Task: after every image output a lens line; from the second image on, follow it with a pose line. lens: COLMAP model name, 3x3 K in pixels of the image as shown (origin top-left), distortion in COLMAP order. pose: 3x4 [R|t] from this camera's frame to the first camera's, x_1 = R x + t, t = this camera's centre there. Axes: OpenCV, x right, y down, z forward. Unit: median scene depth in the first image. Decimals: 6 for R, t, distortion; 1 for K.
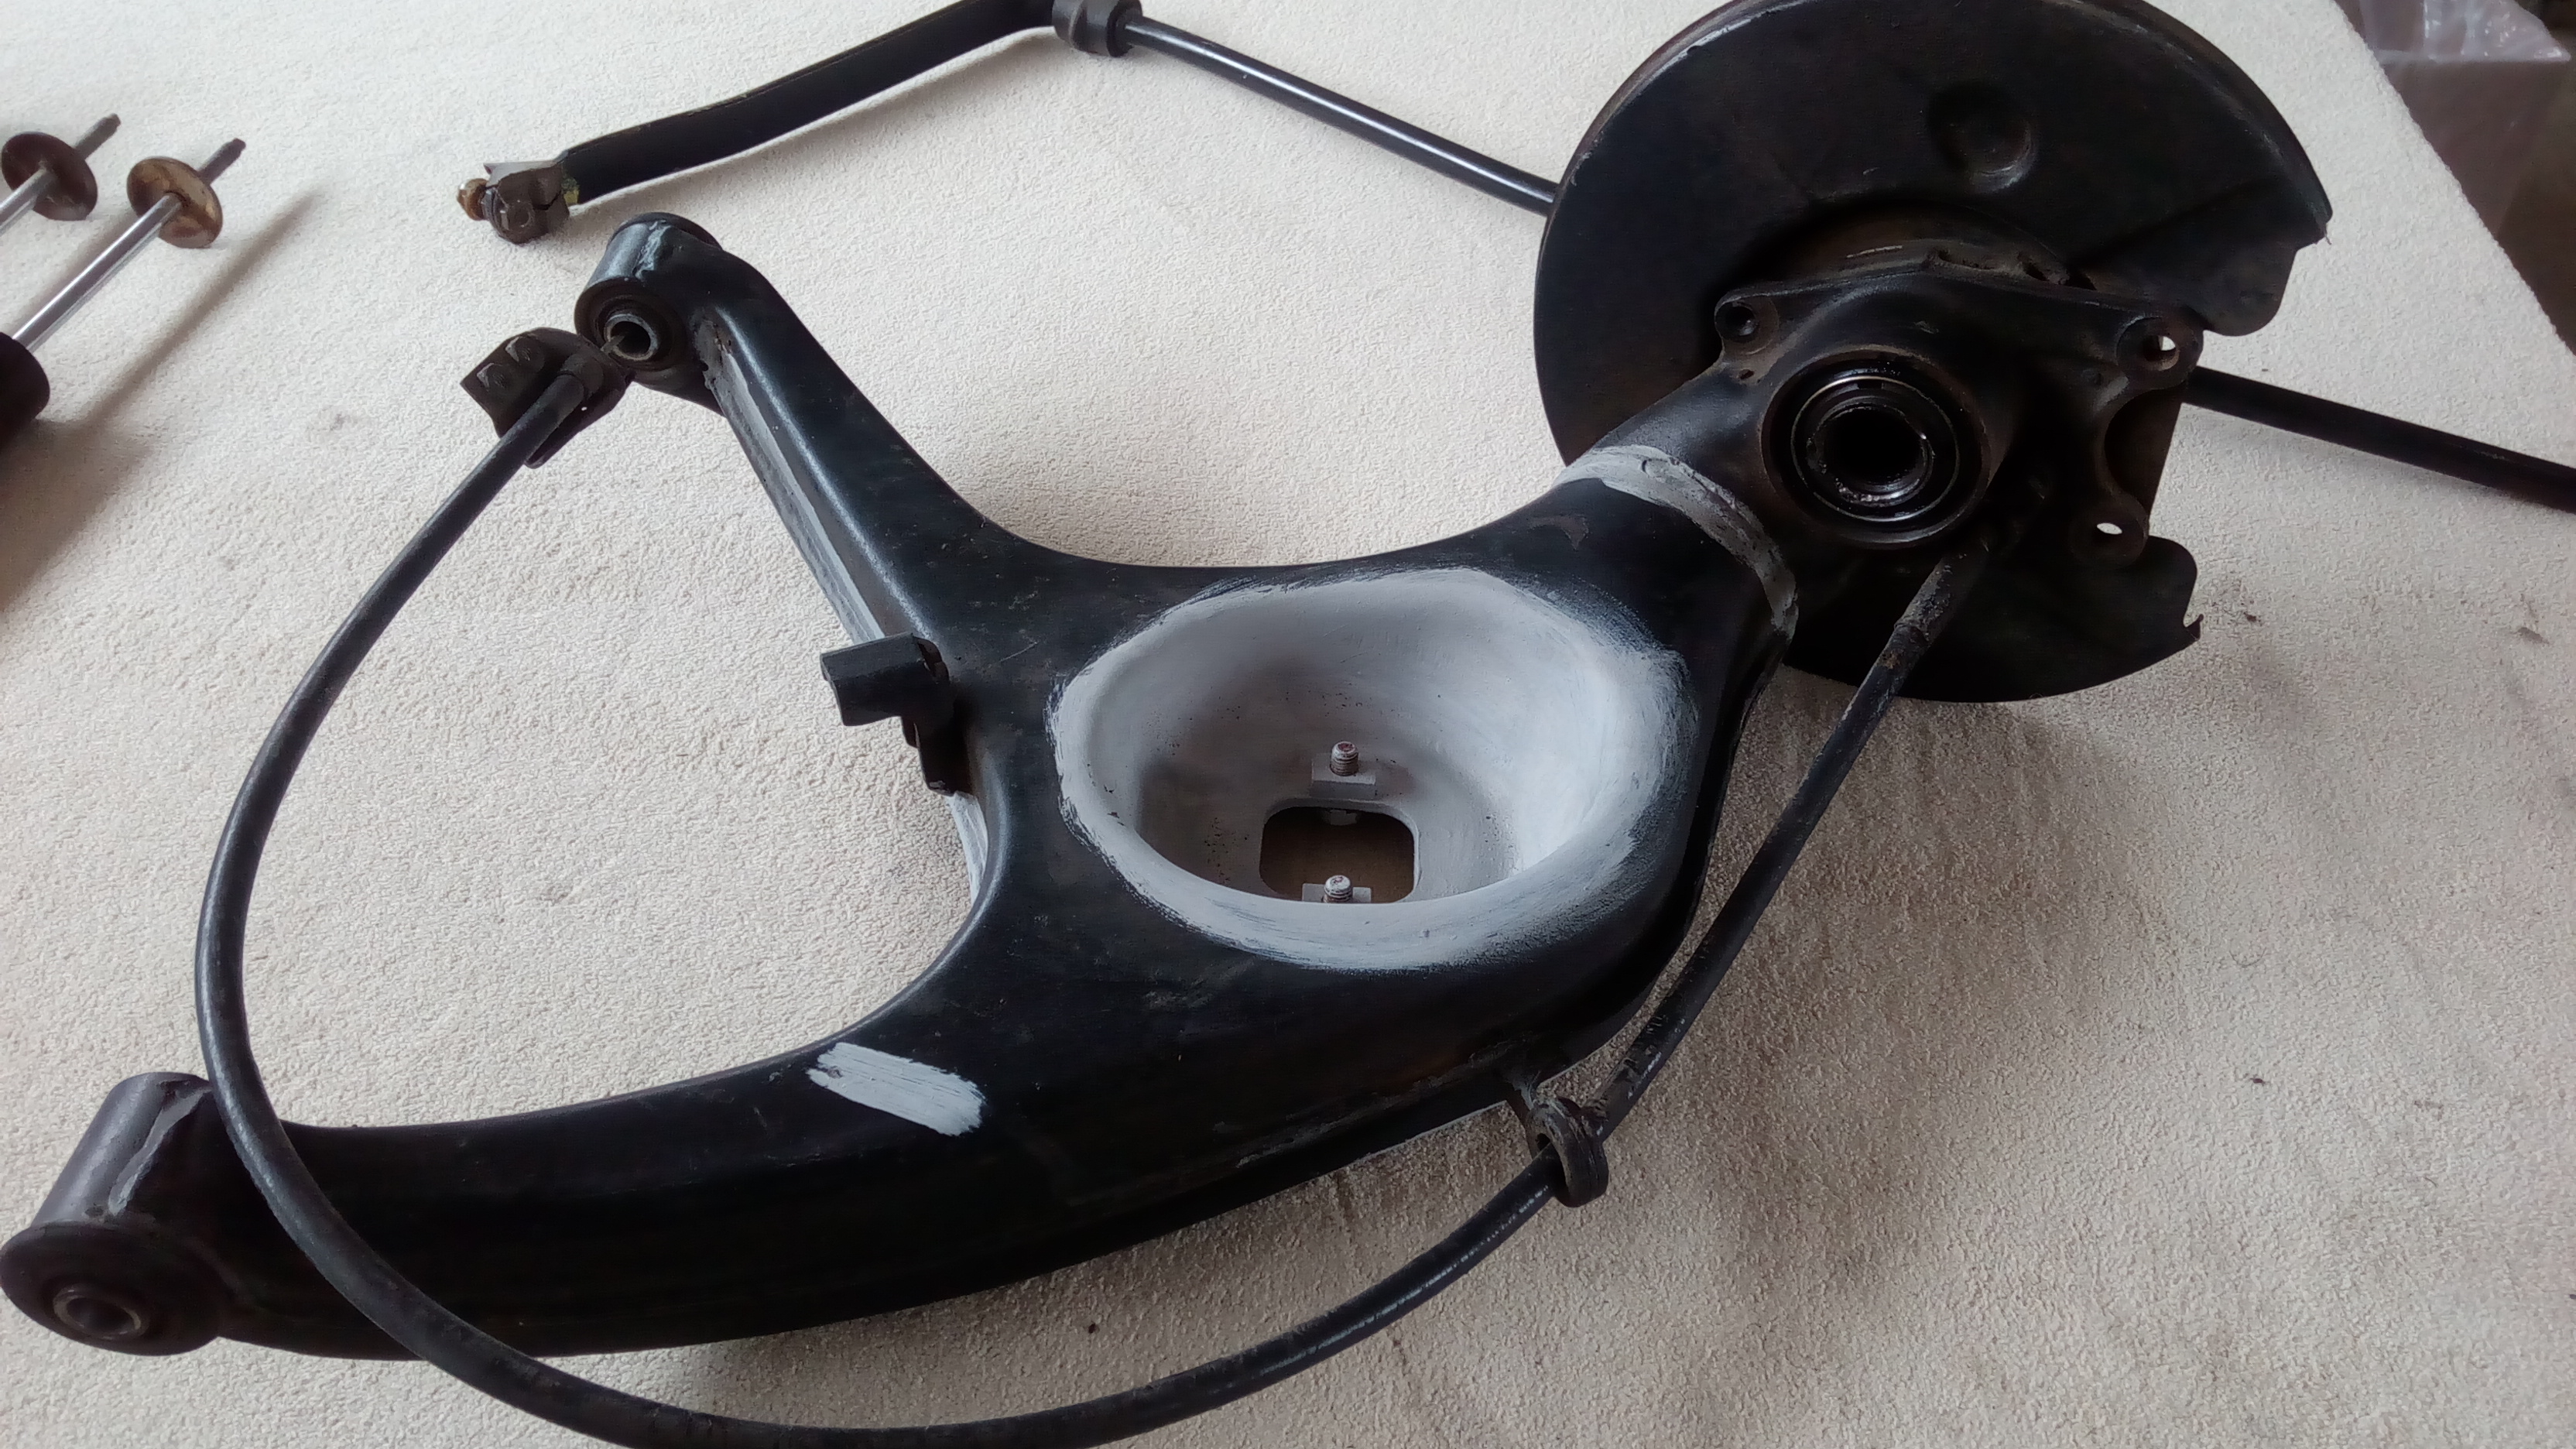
lens RADIAL K [[2100.1, 0, 1291.8], [0, 2100.1, 713.2], [0, 0, 1]] dist [0.045639, -0.054473]
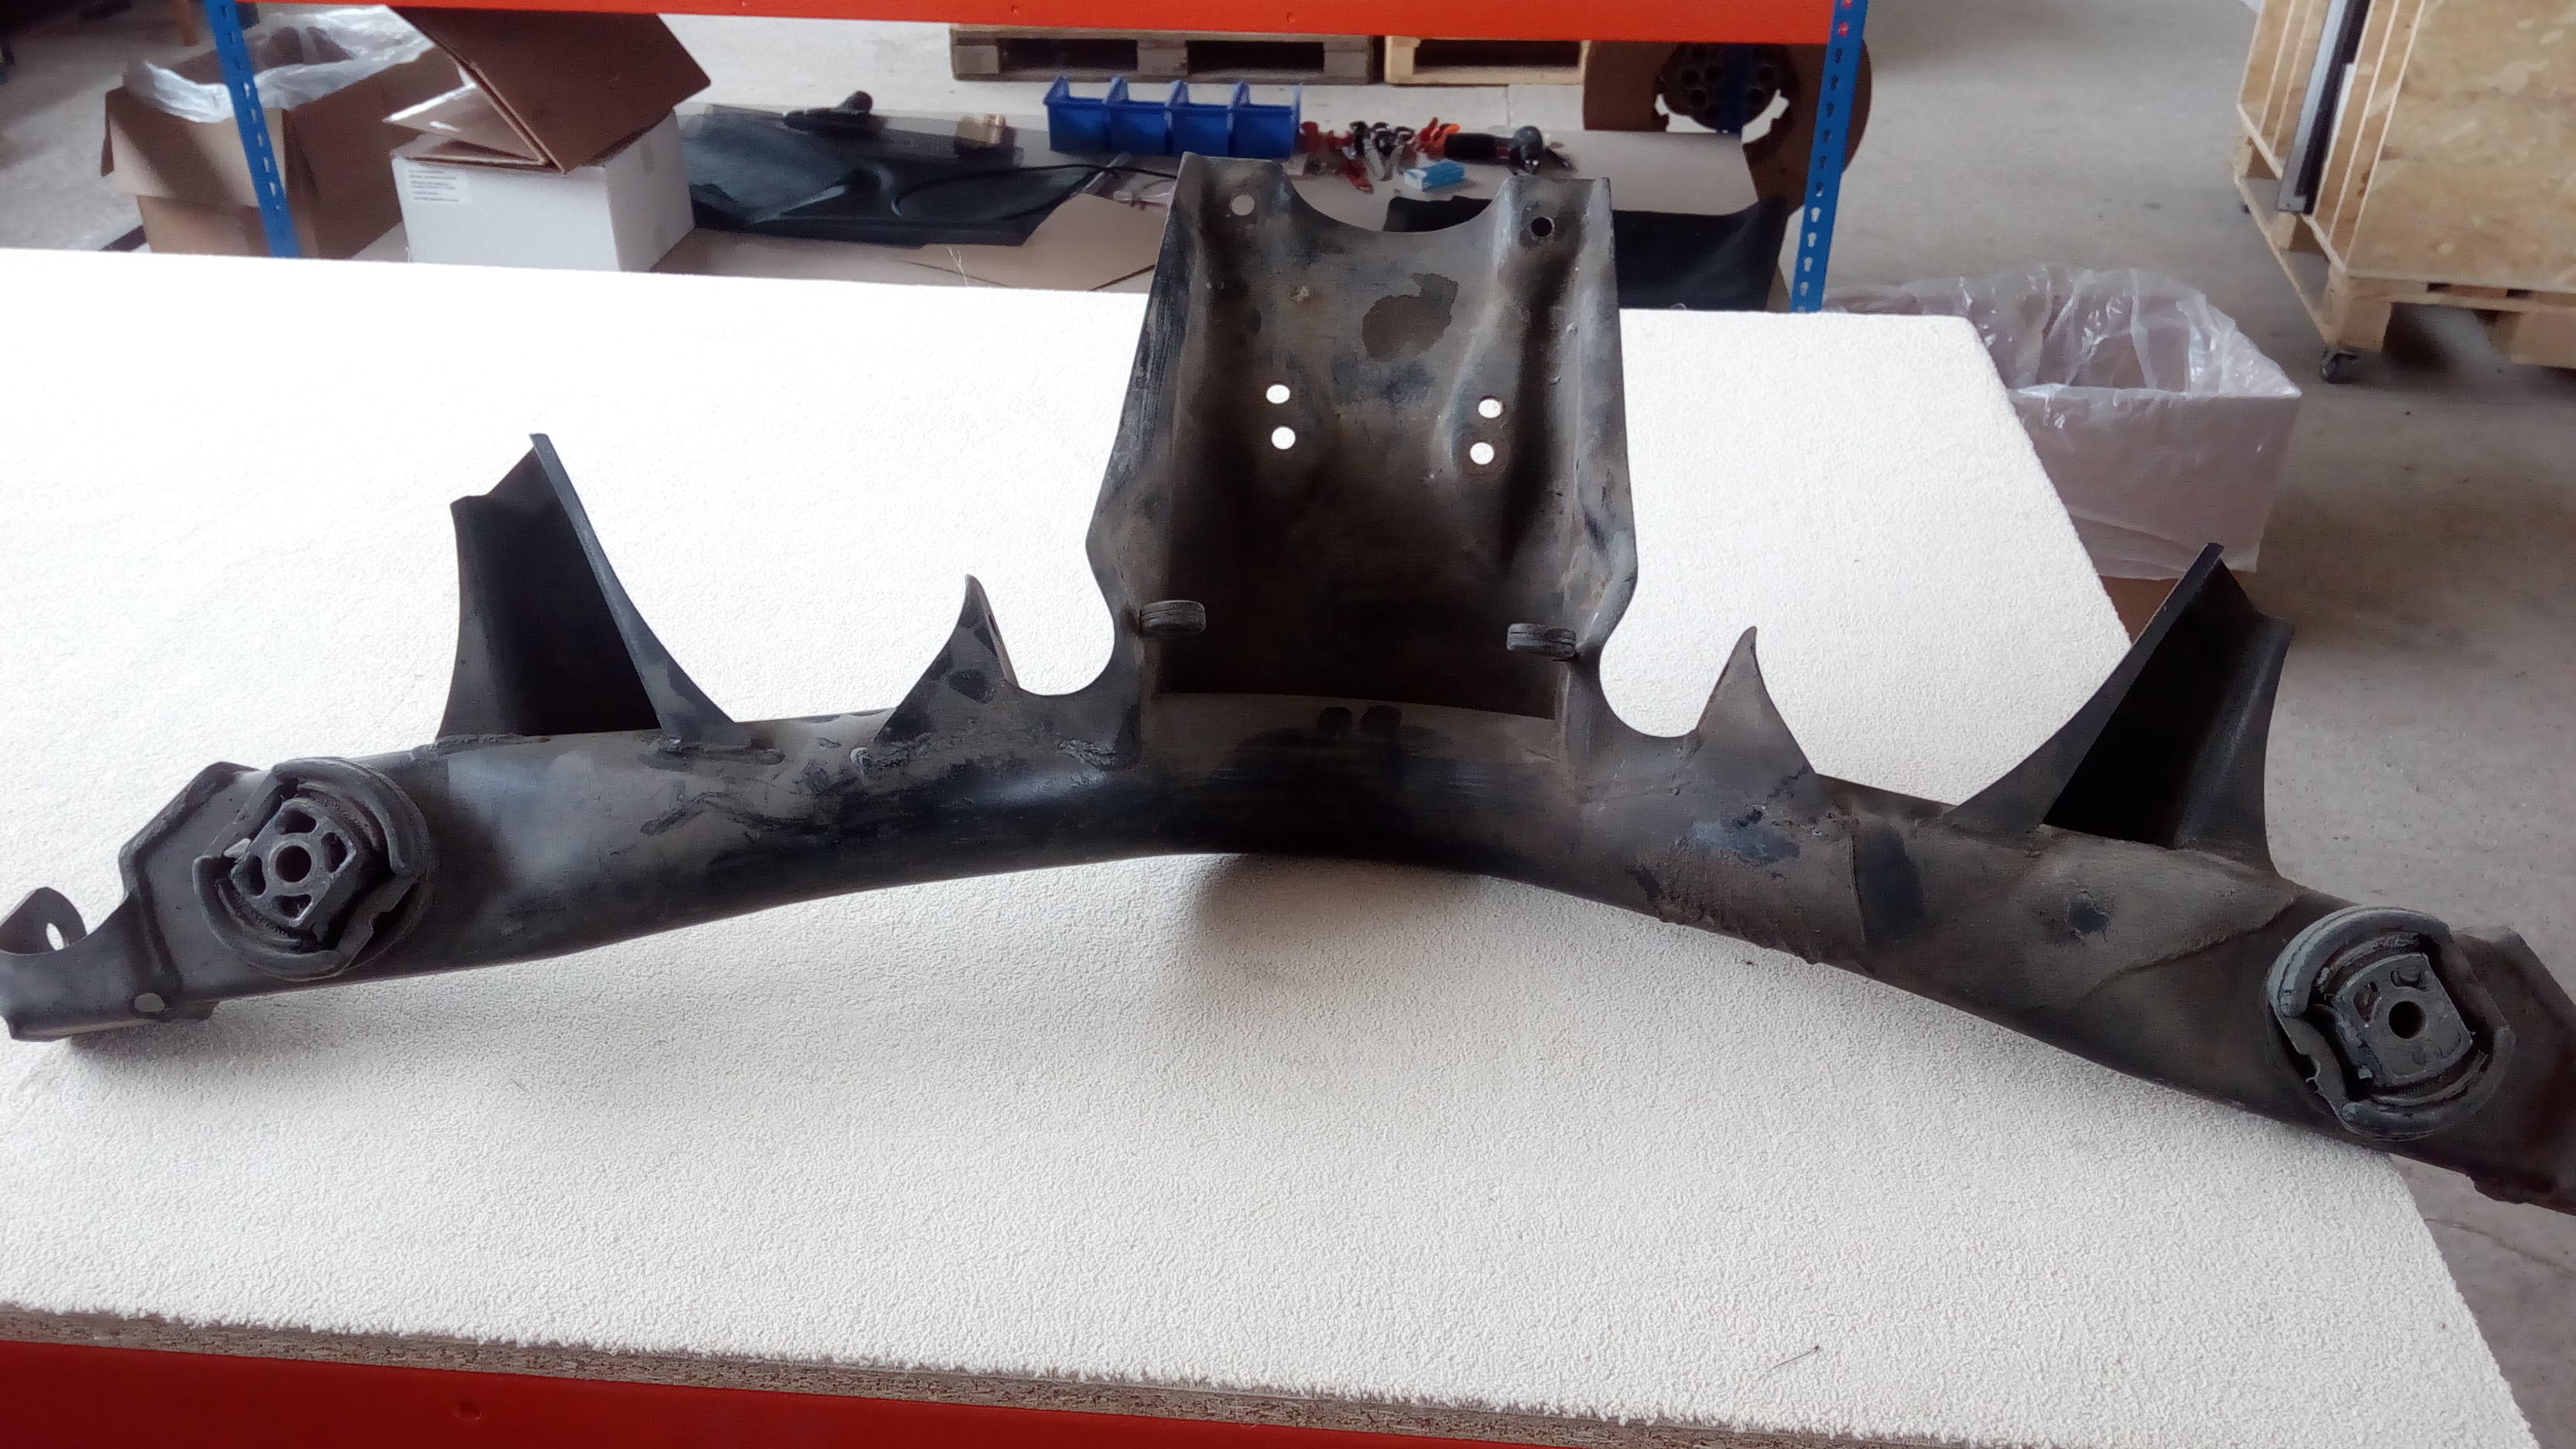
lens RADIAL K [[2100.1, 0, 1305.3], [0, 2100.1, 725.7], [0, 0, 1]] dist [0.045639, -0.054473]
pose [[0.999995, -0.001400, 0.002737, 0.121808], [0.001836, 0.986006, -0.166698, 0.211489], [-0.002466, 0.166702, 0.986004, -0.409530]]
